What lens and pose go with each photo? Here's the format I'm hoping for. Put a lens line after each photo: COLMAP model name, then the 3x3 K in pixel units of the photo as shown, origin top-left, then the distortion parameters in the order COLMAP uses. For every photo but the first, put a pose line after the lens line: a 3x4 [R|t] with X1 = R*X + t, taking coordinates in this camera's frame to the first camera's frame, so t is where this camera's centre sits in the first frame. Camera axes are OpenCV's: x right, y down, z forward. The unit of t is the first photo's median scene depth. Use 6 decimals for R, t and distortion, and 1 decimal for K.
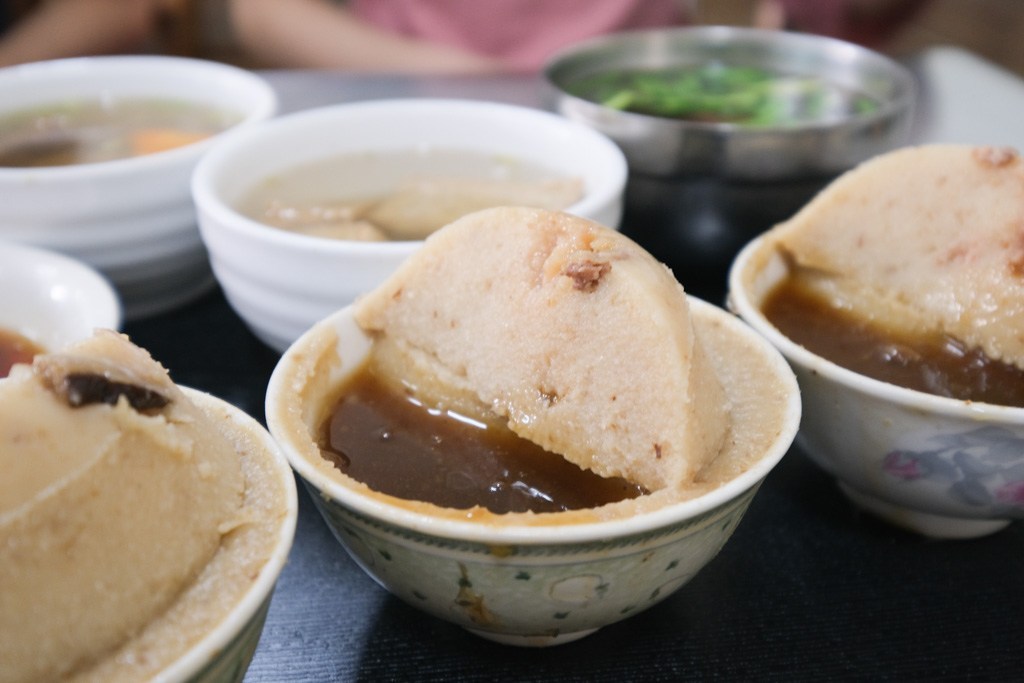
lens RADIAL K [[1060.3, 0, 511.0], [0, 1060.3, 340.6], [0, 0, 1]] dist [0.003925, 0.000000]
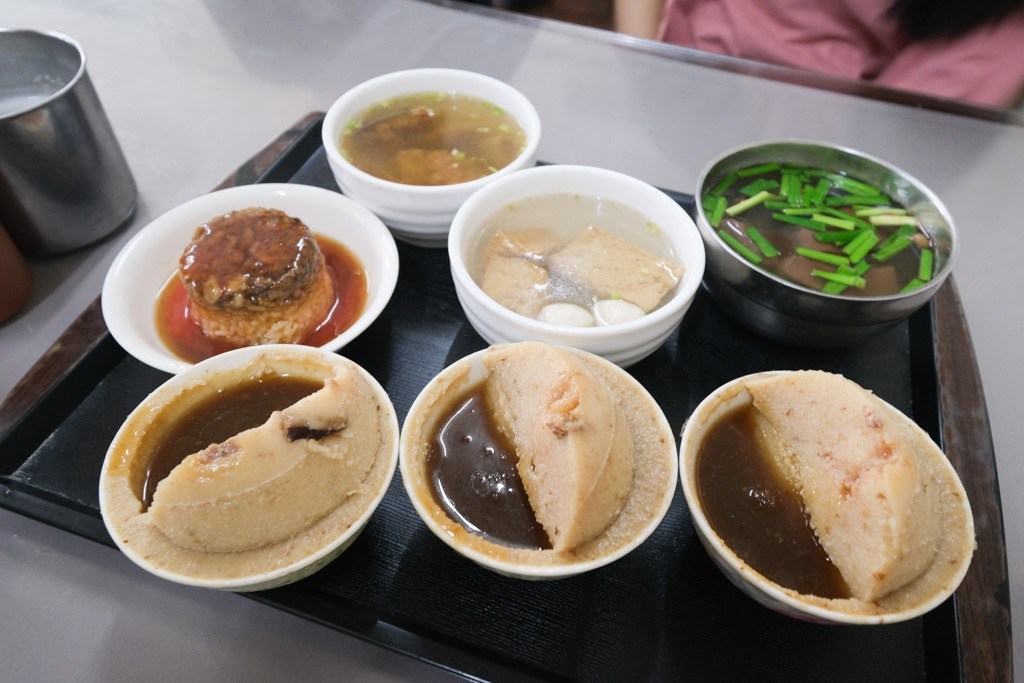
lens RADIAL K [[701.0, 0, 514.0], [0, 701.0, 343.9], [0, 0, 1]] dist [-0.002672, -0.000739]
pose [[0.892895, 0.357607, -0.273599, 0.349662], [-0.249383, 0.898694, 0.360772, -0.766298], [0.374897, -0.253900, 0.891621, -0.114571]]
